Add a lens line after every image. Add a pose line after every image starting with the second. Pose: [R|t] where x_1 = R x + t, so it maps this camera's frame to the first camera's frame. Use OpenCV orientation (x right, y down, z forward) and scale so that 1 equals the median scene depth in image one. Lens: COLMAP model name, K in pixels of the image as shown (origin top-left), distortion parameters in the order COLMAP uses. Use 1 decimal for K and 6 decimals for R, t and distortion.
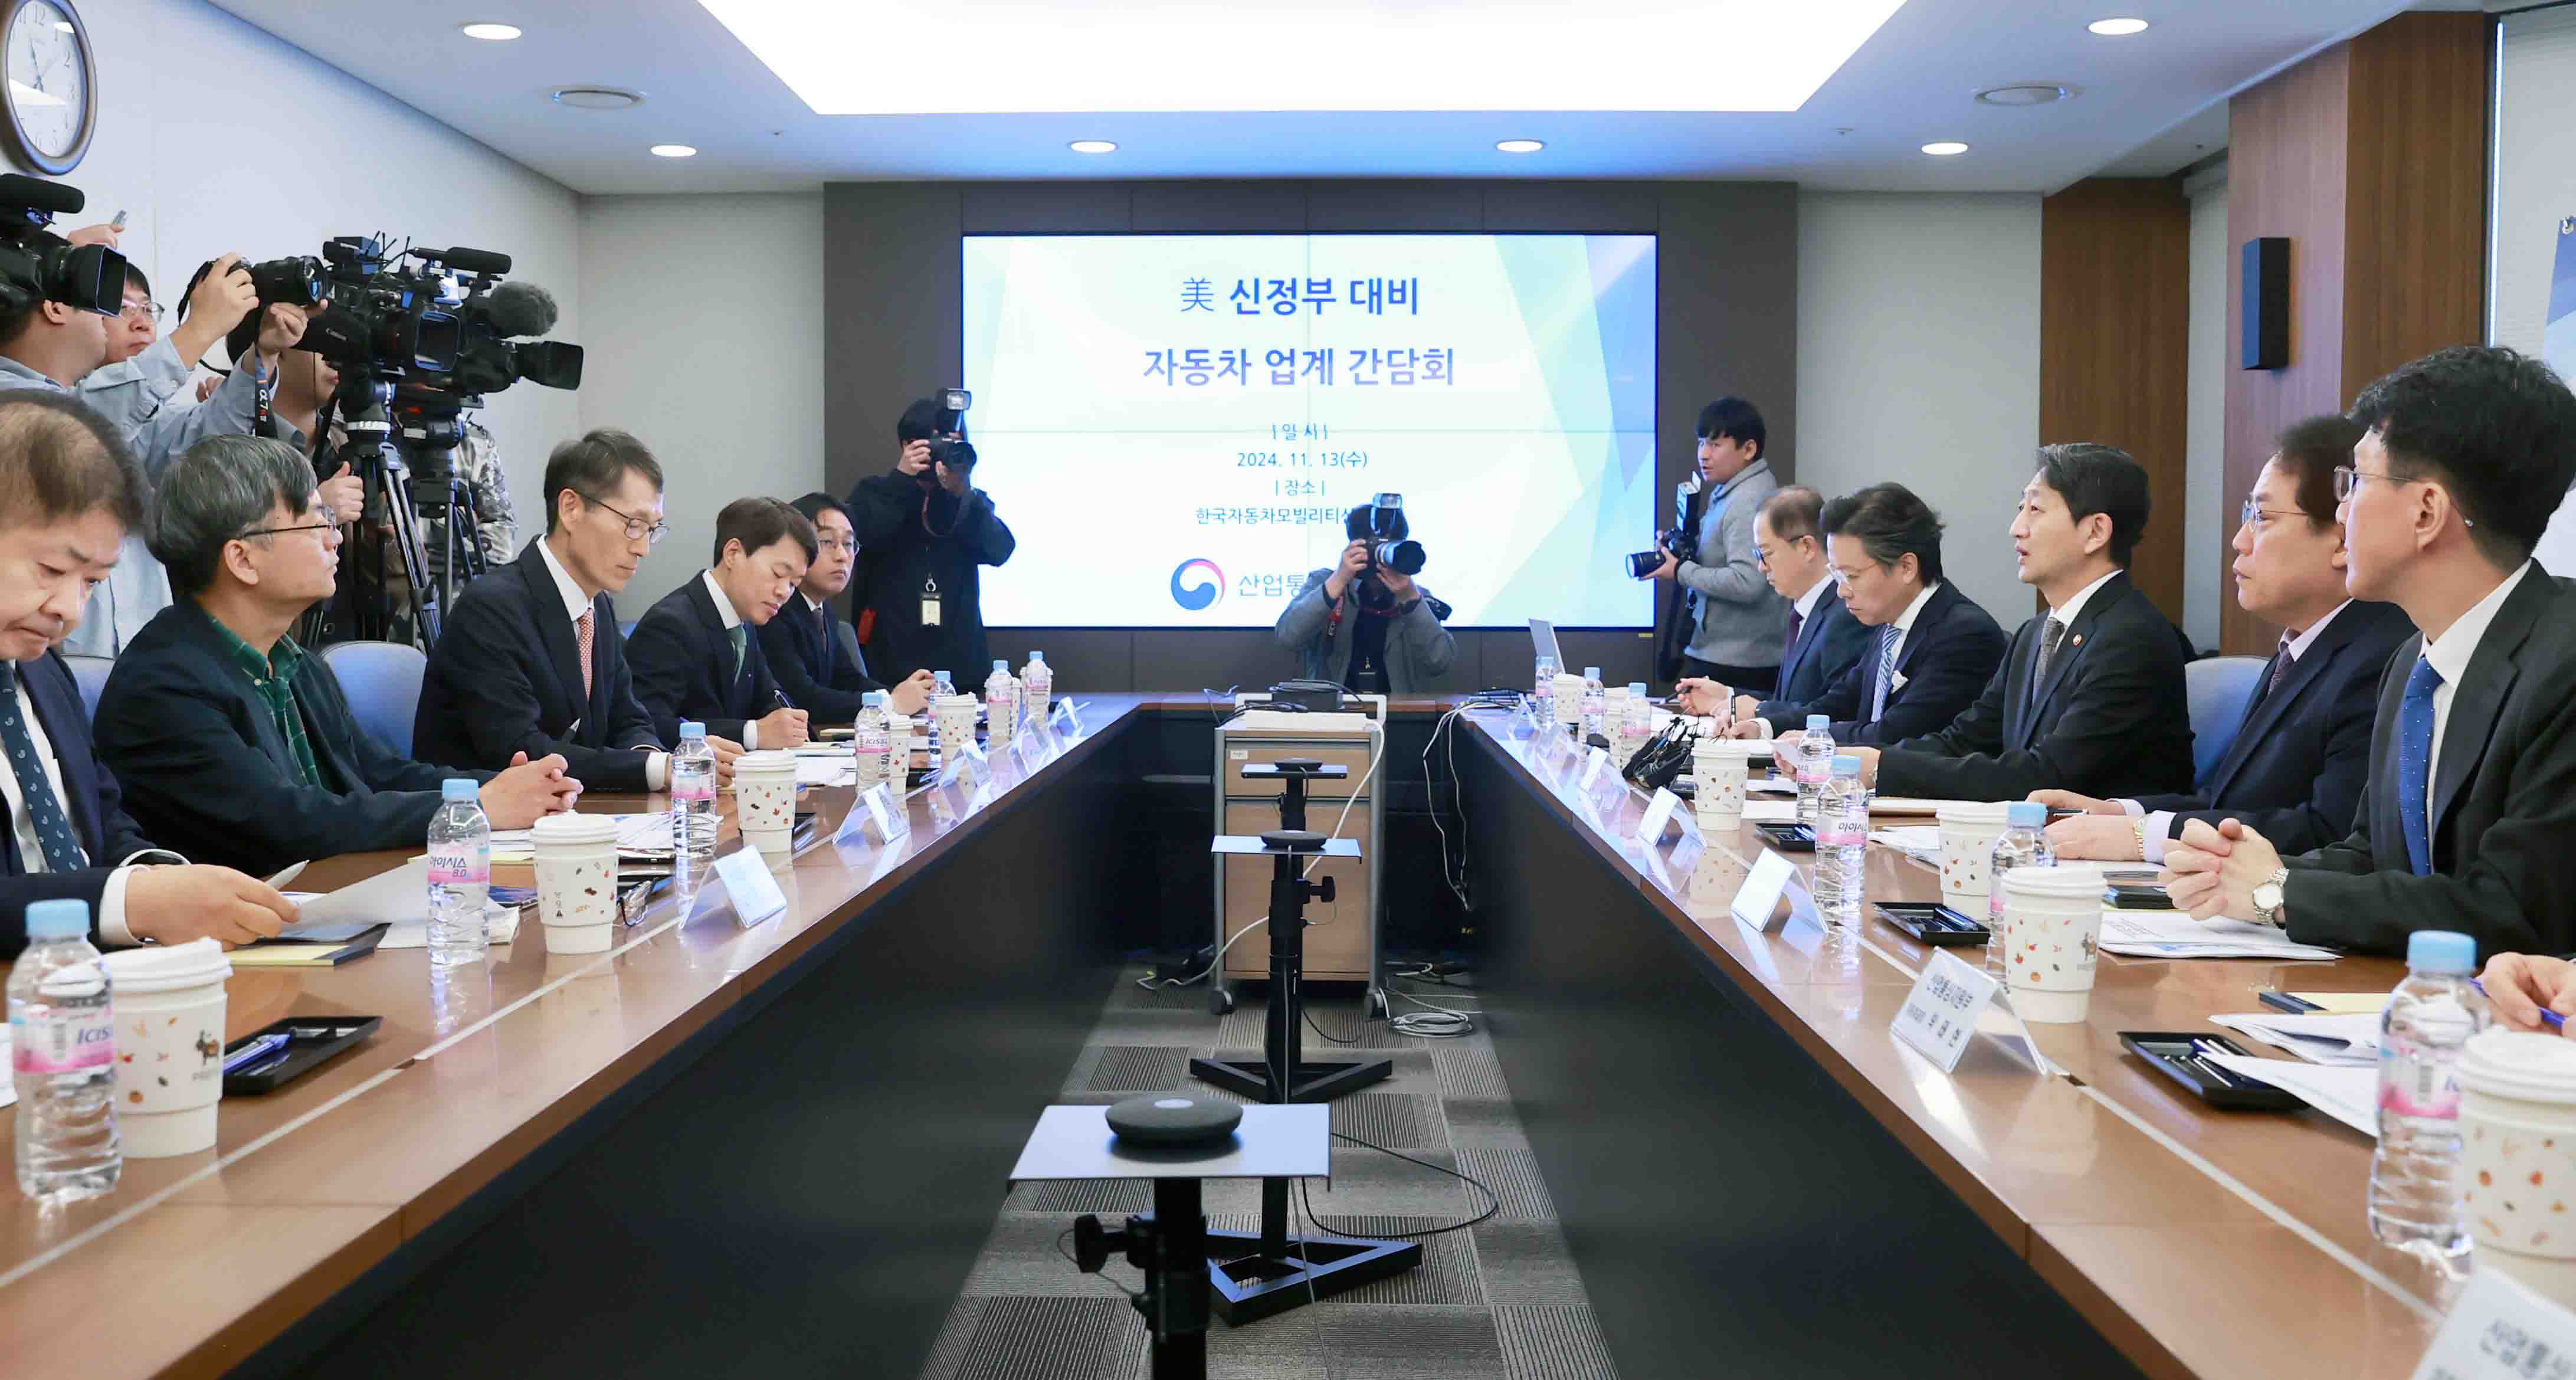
lens RADIAL K [[2150.8, 0, 1324.0], [0, 2150.8, 732.6], [0, 0, 1]] dist [-0.037762, 0.006306]
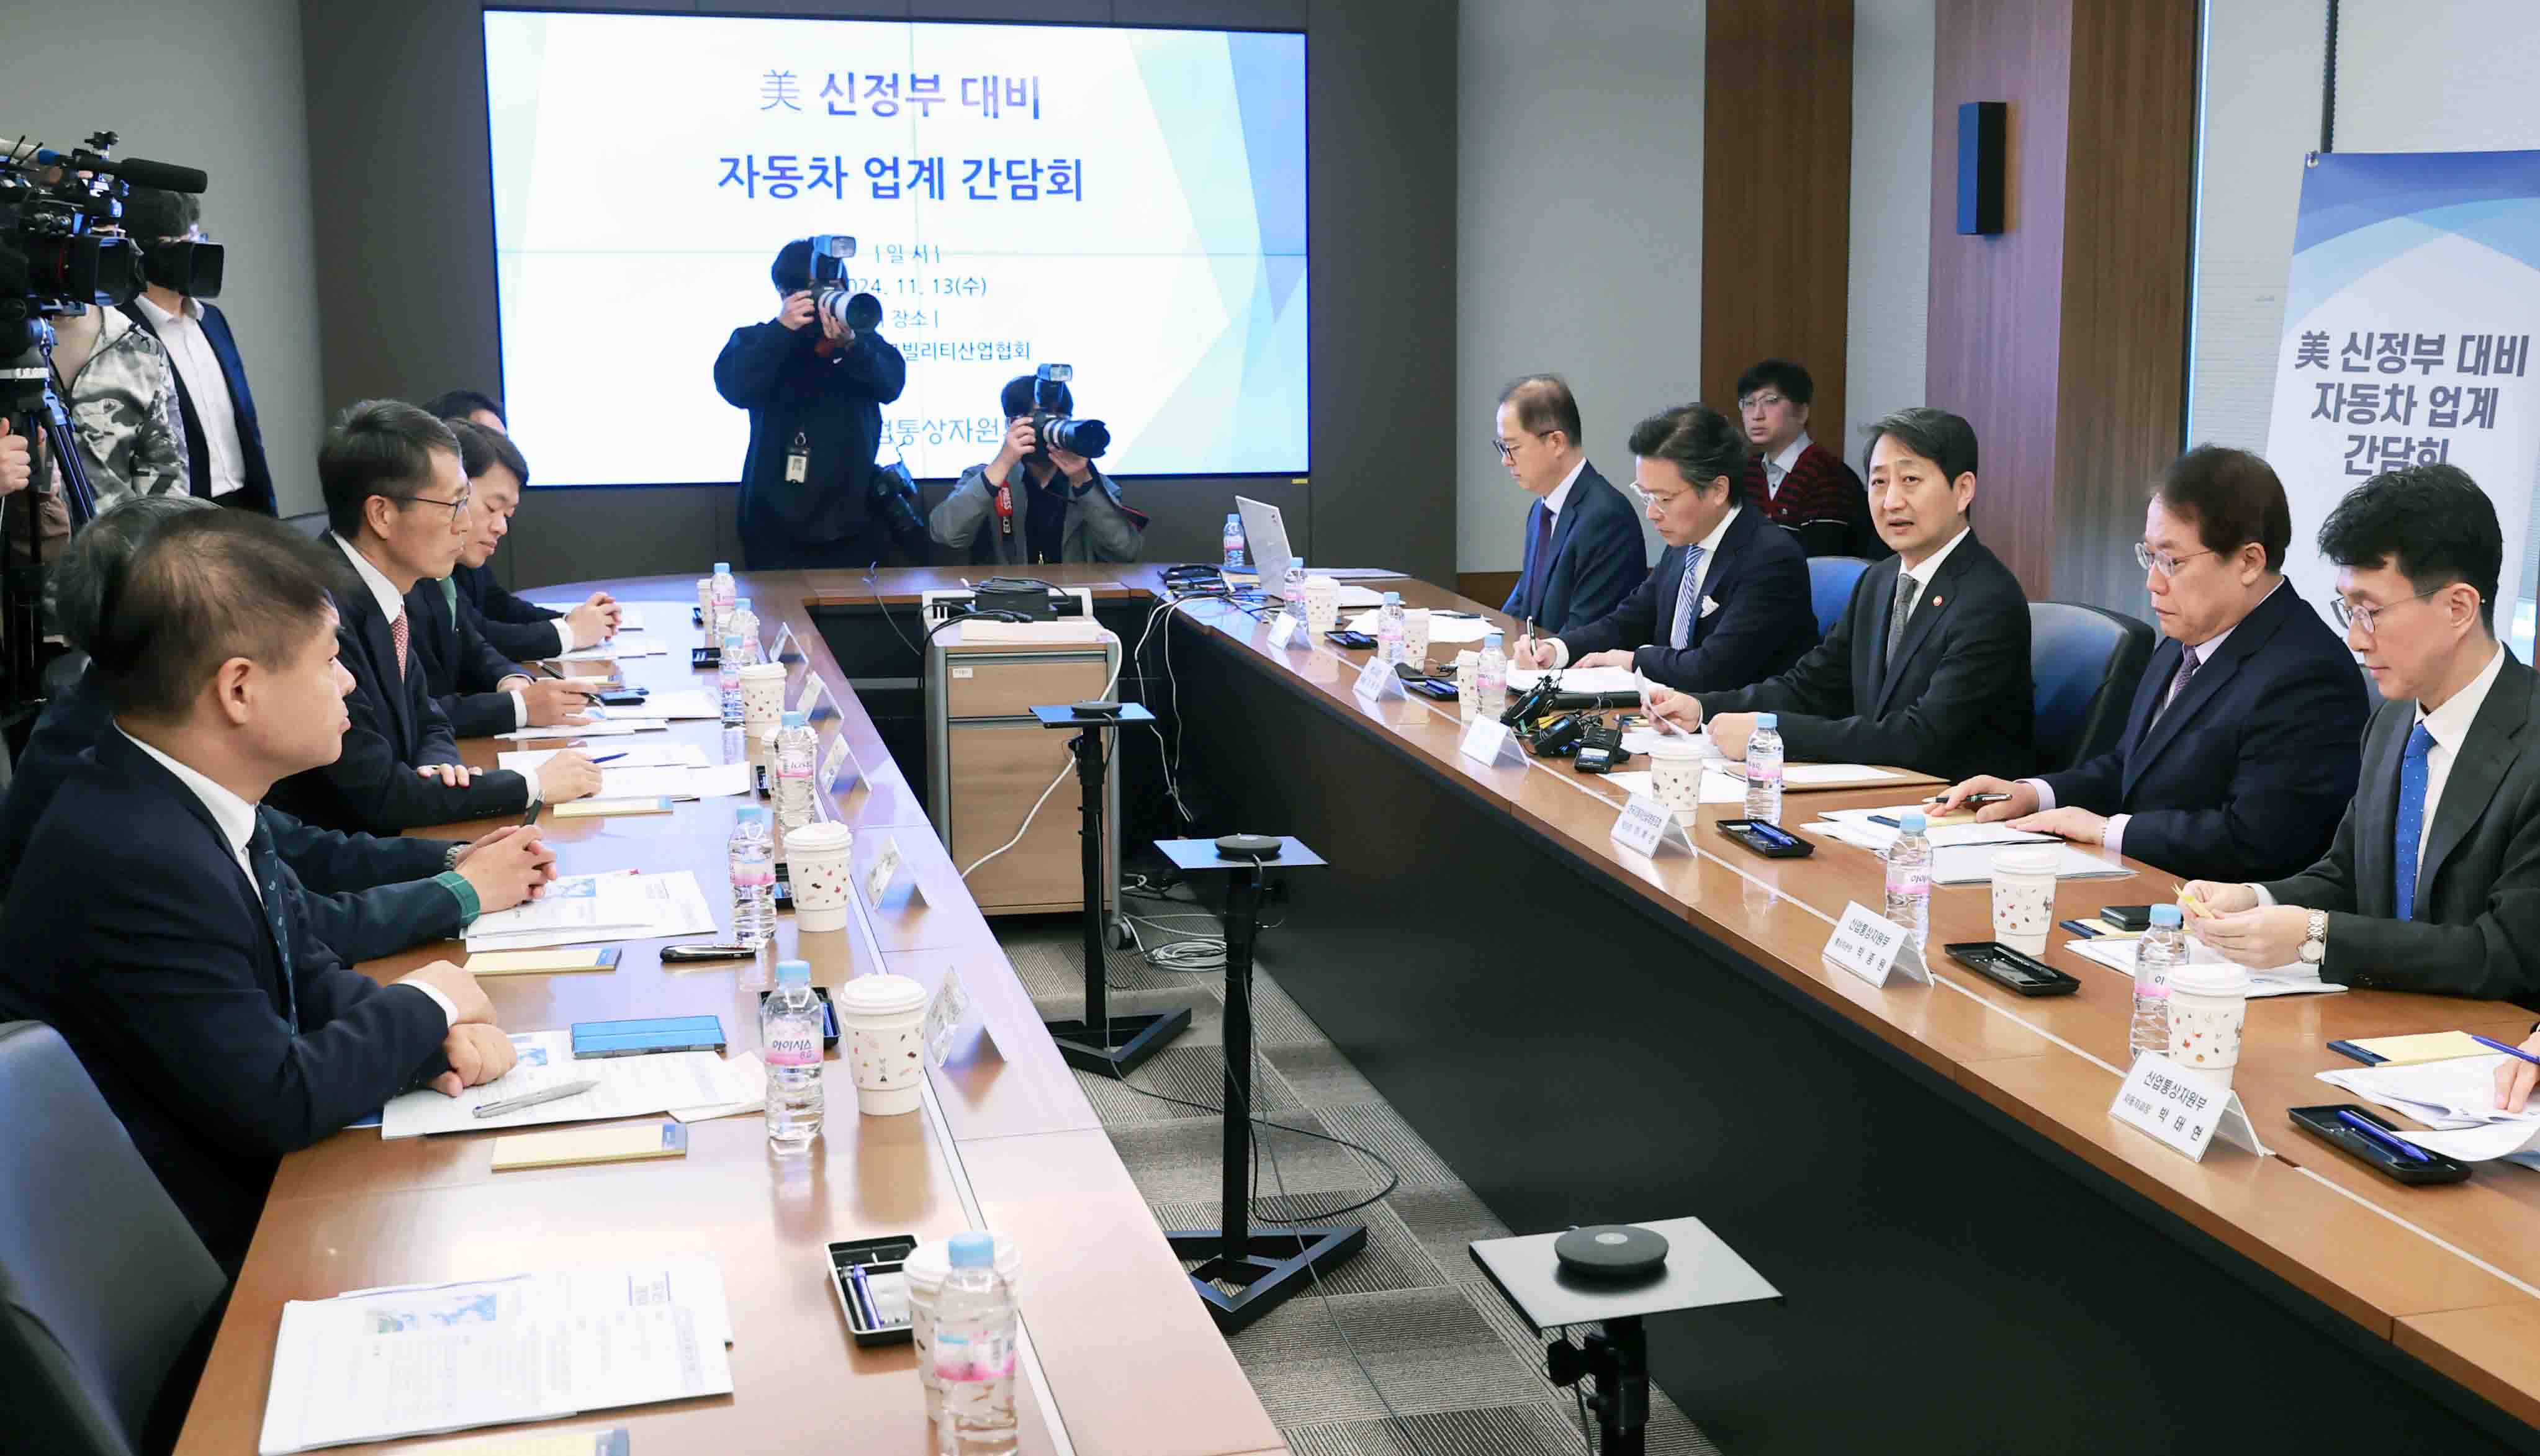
lens RADIAL K [[2654.6, 0, 1291.0], [0, 2654.6, 702.9], [0, 0, 1]] dist [-0.016741, 0.000000]
pose [[0.962582, -0.047645, 0.266768, -0.237289], [0.019295, 0.993974, 0.107903, -0.109899], [-0.270302, -0.098718, 0.957701, -0.128094]]
